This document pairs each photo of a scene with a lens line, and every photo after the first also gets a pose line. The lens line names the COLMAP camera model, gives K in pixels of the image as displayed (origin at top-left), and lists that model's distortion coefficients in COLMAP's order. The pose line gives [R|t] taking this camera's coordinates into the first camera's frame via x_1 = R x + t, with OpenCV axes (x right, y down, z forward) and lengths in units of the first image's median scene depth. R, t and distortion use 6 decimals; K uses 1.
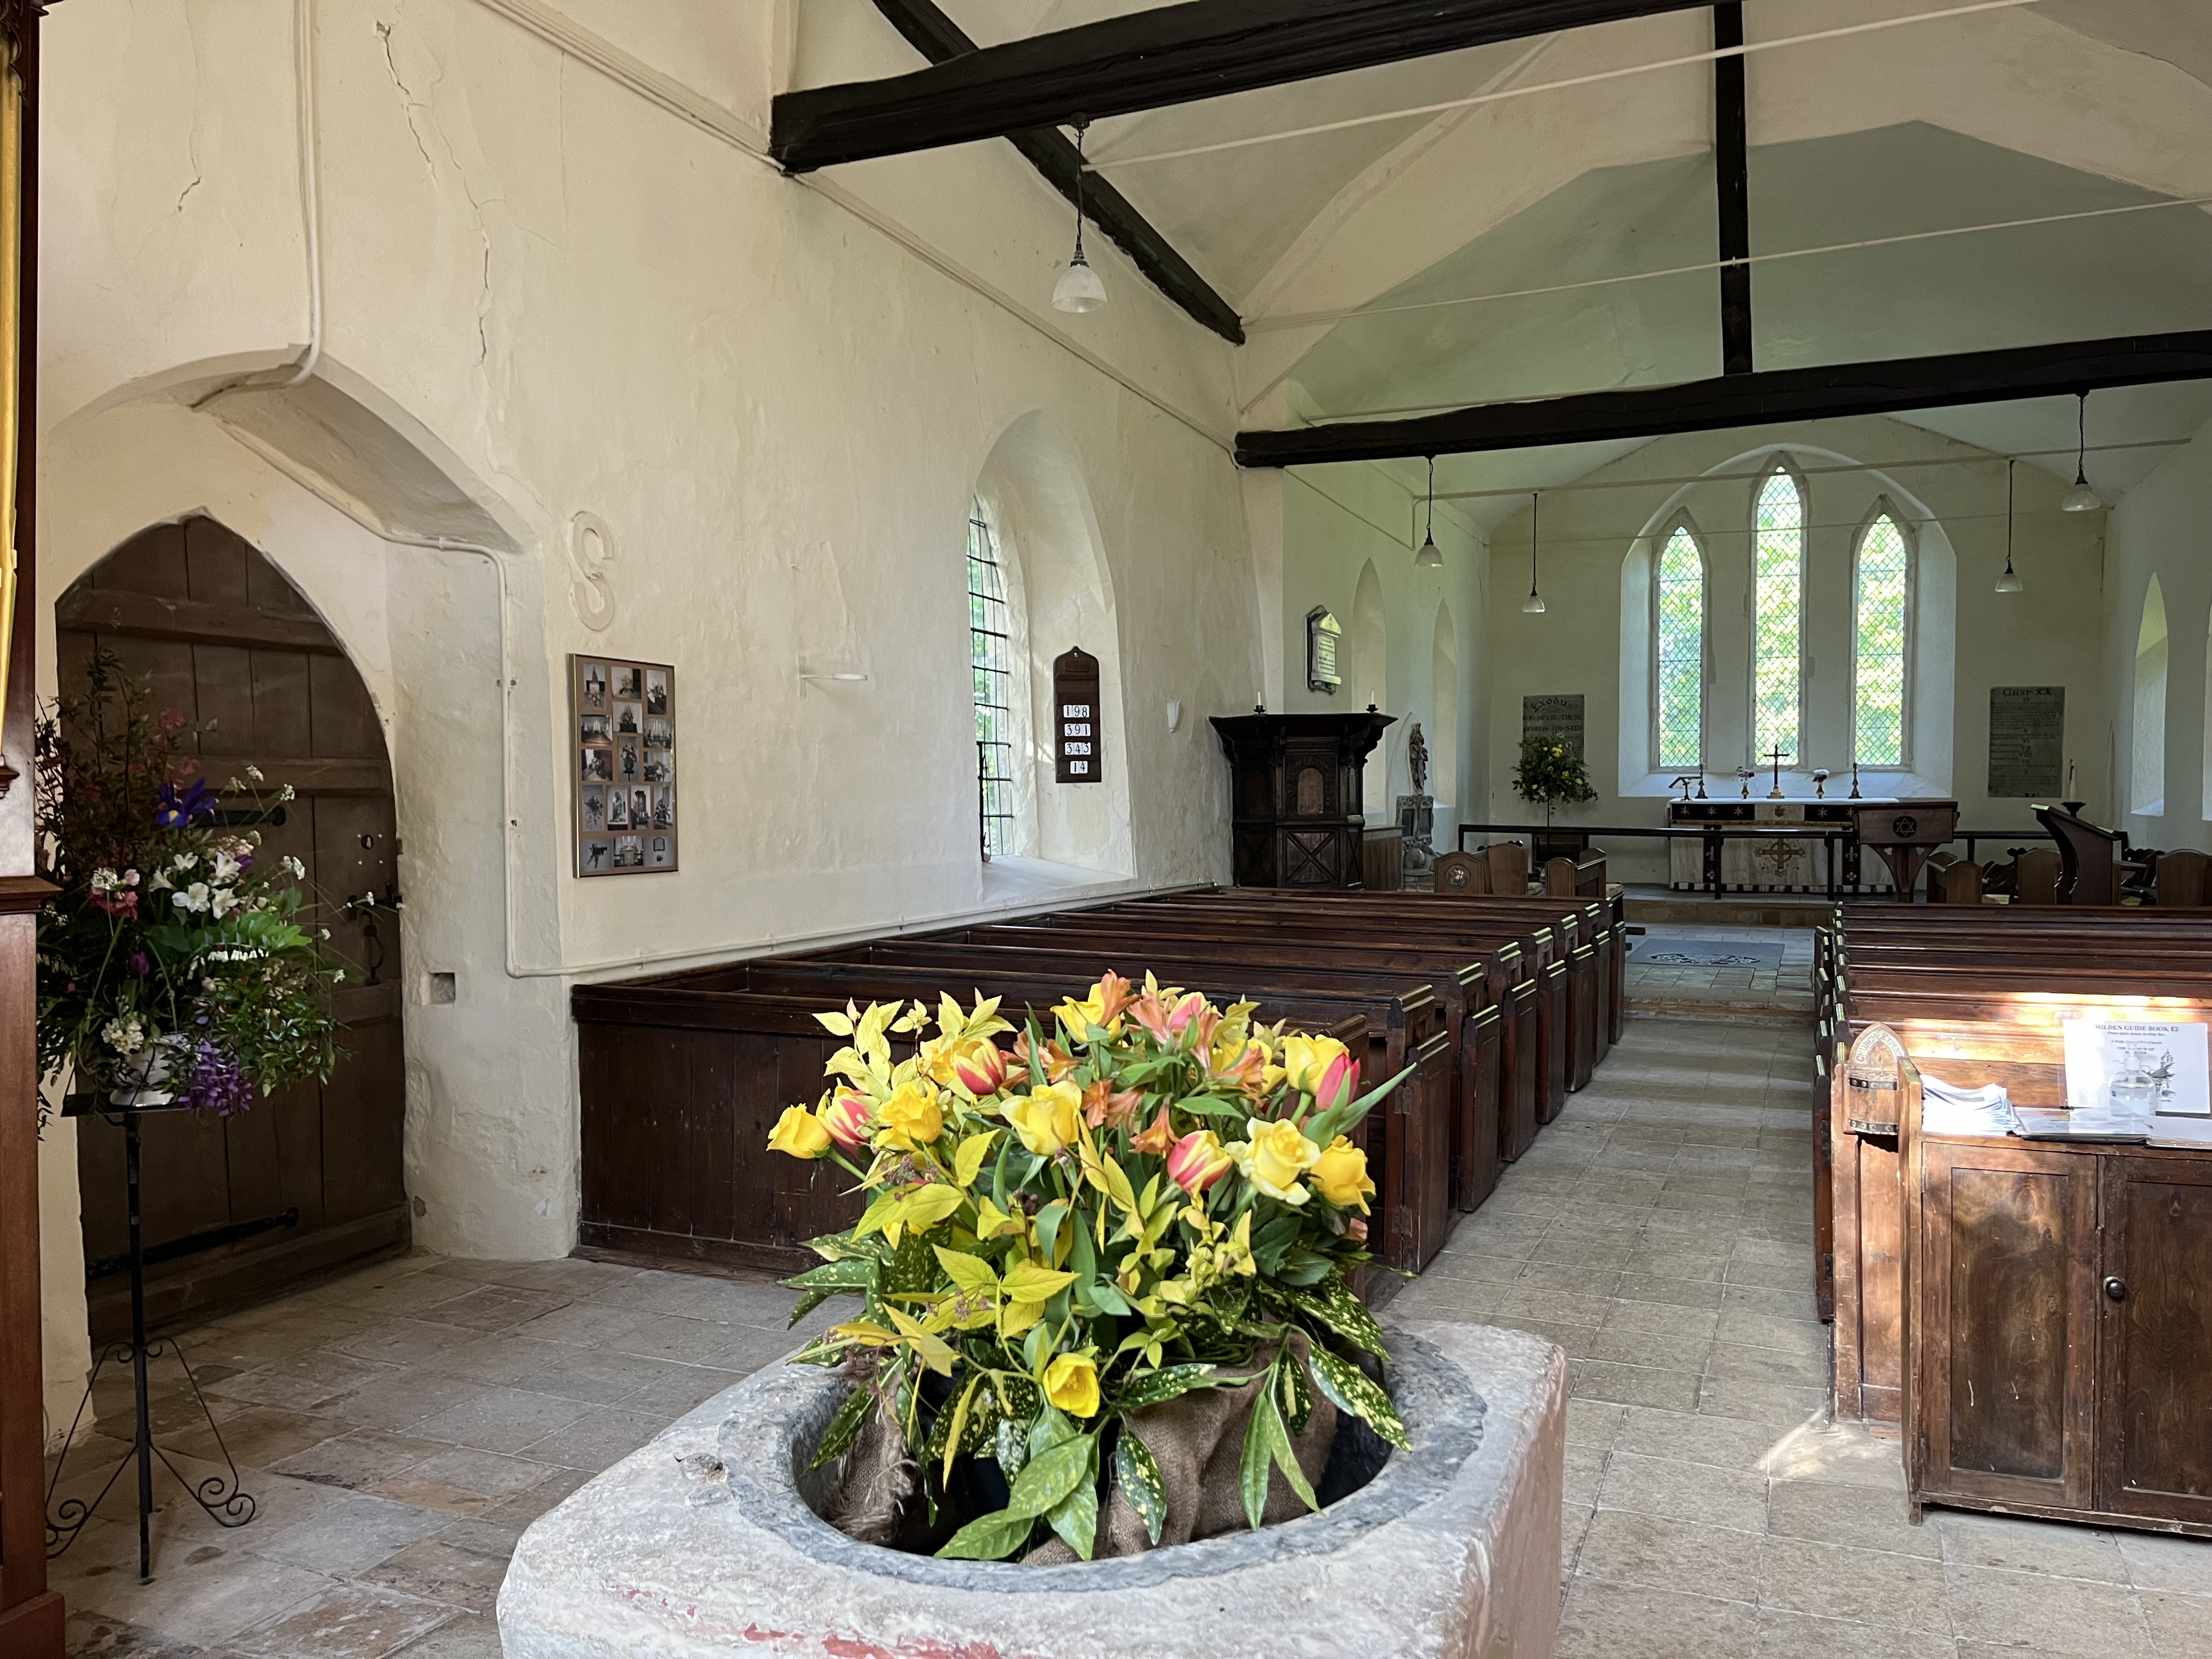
lens RADIAL K [[1645.0, 0, 1164.2], [0, 1645.0, 812.4], [0, 0, 1]] dist [0.042648, -0.012800]
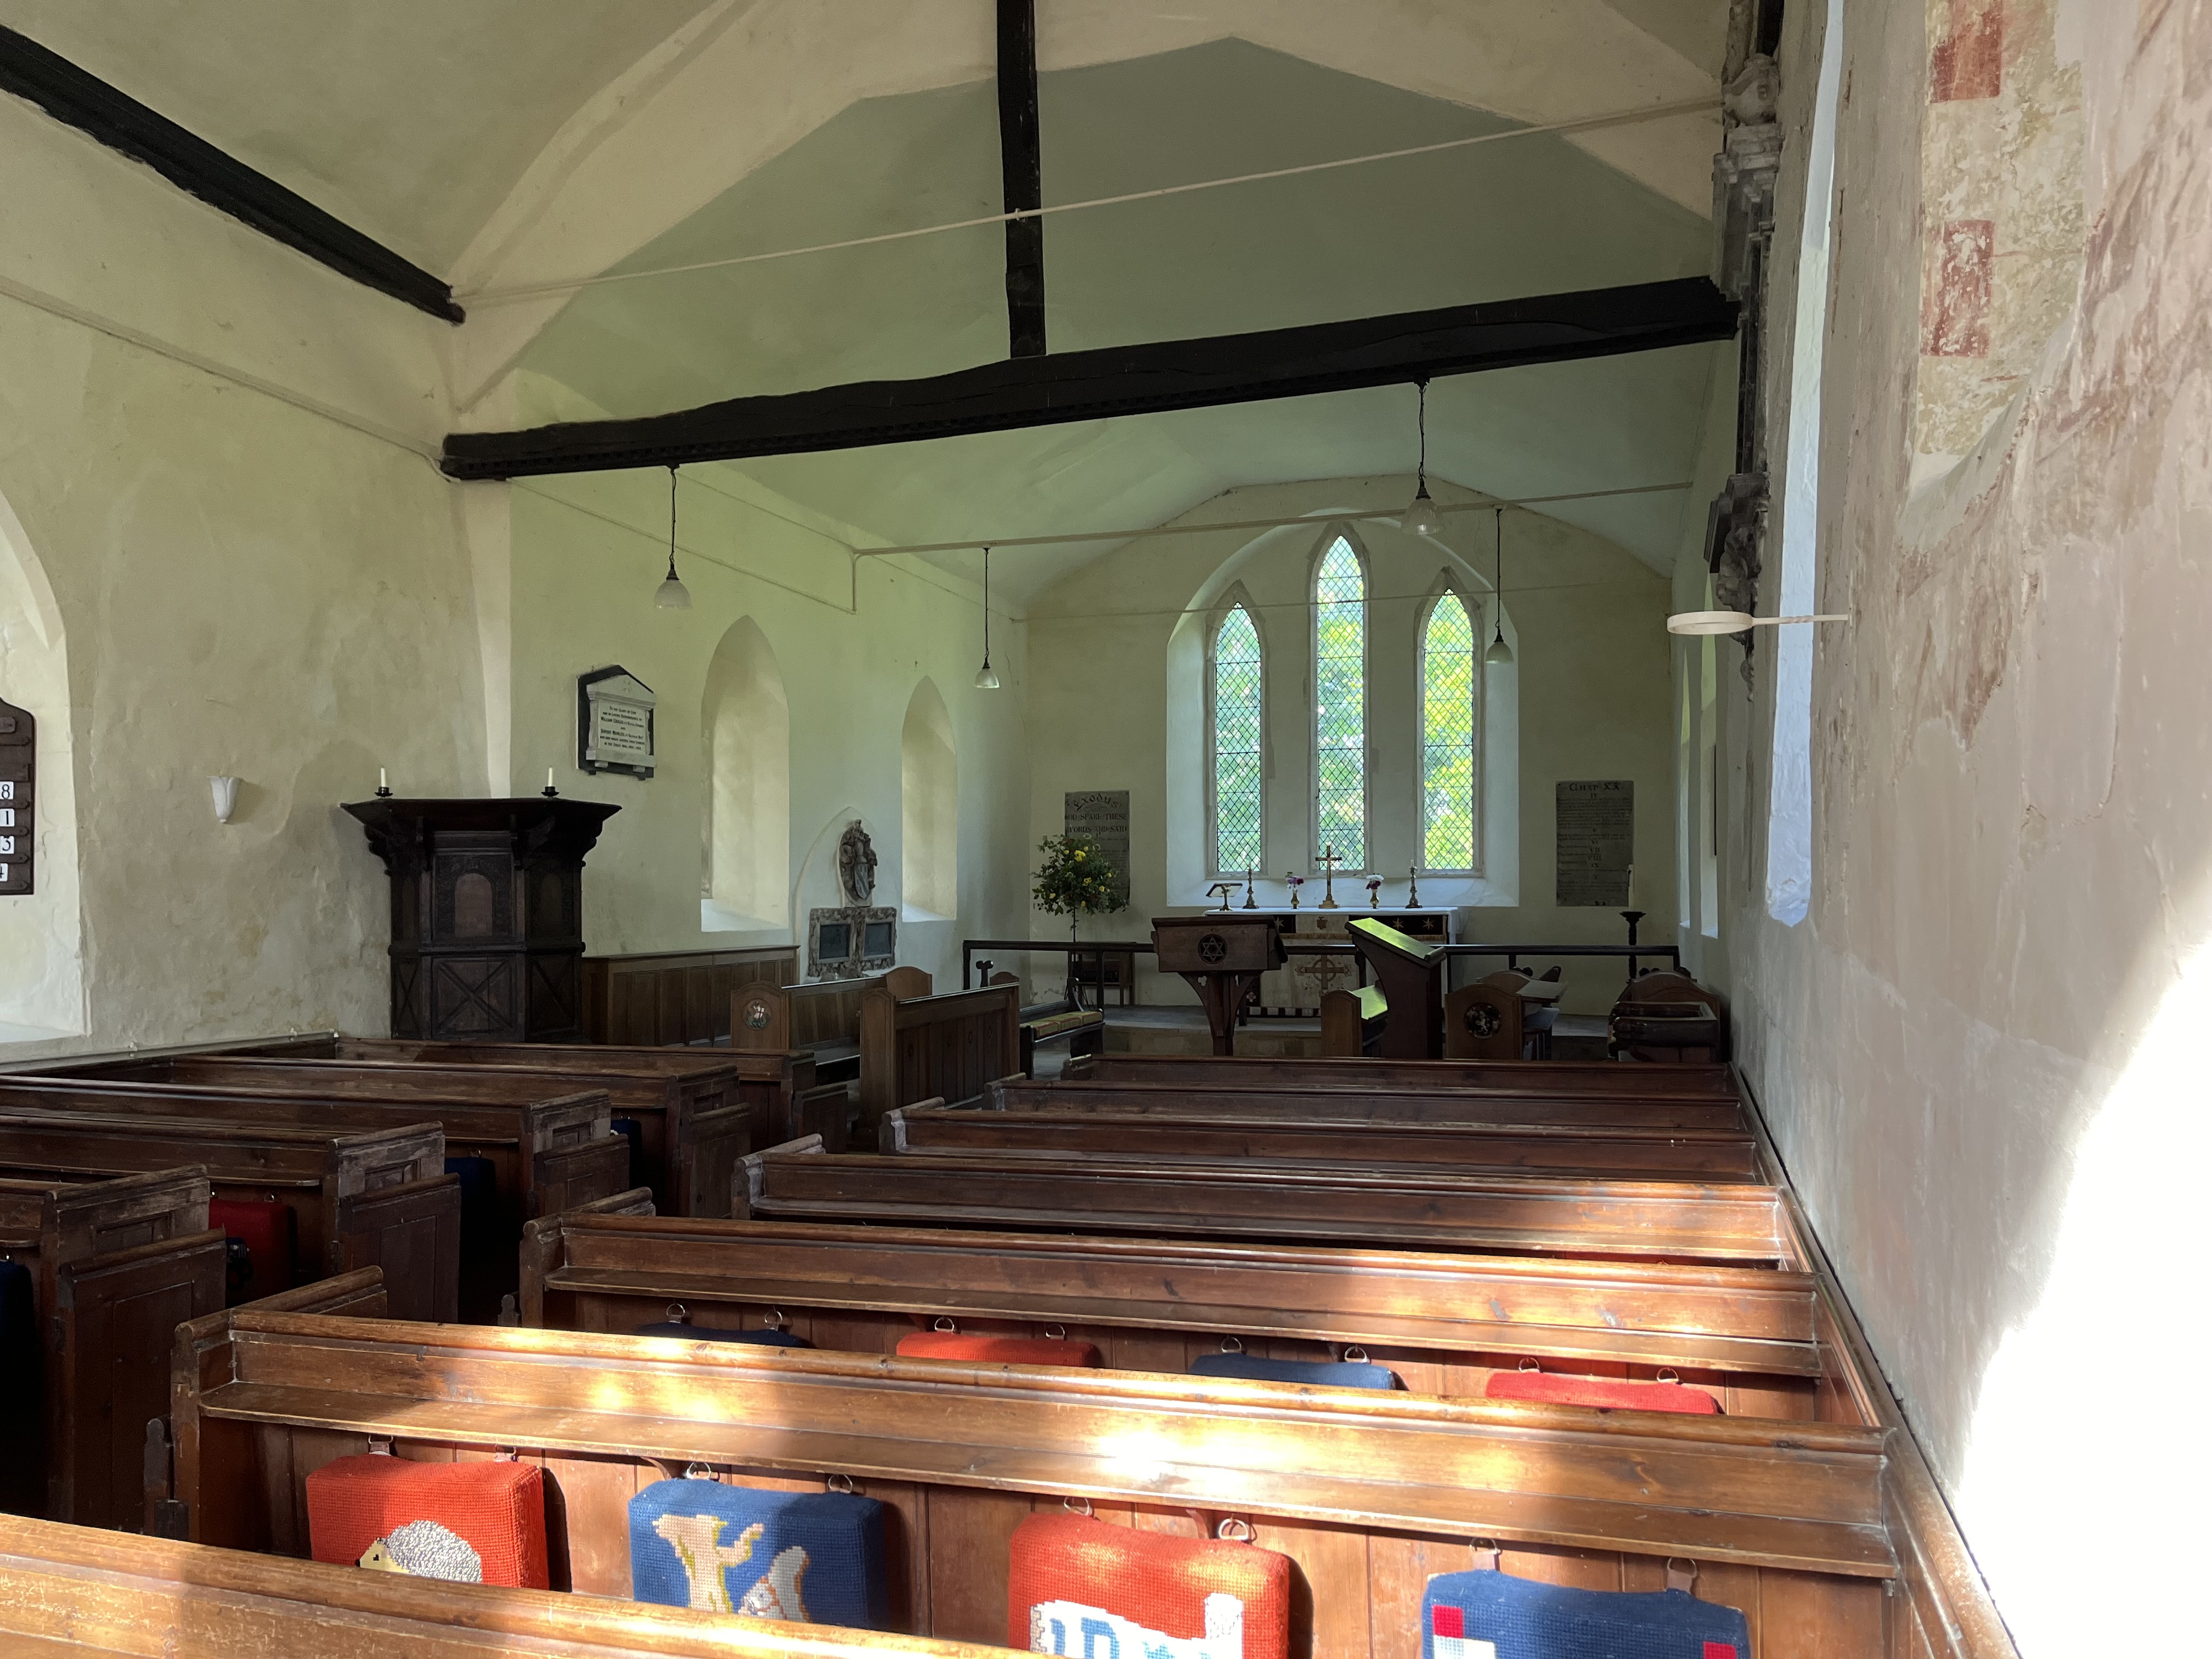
lens RADIAL K [[1645.0, 0, 1103.1], [0, 1645.0, 818.7], [0, 0, 1]] dist [0.042648, -0.012800]
pose [[0.996831, -0.000759, 0.079543, 0.190119], [0.005732, 0.998040, -0.062311, -0.002121], [-0.079340, 0.062570, 0.994882, 0.147860]]
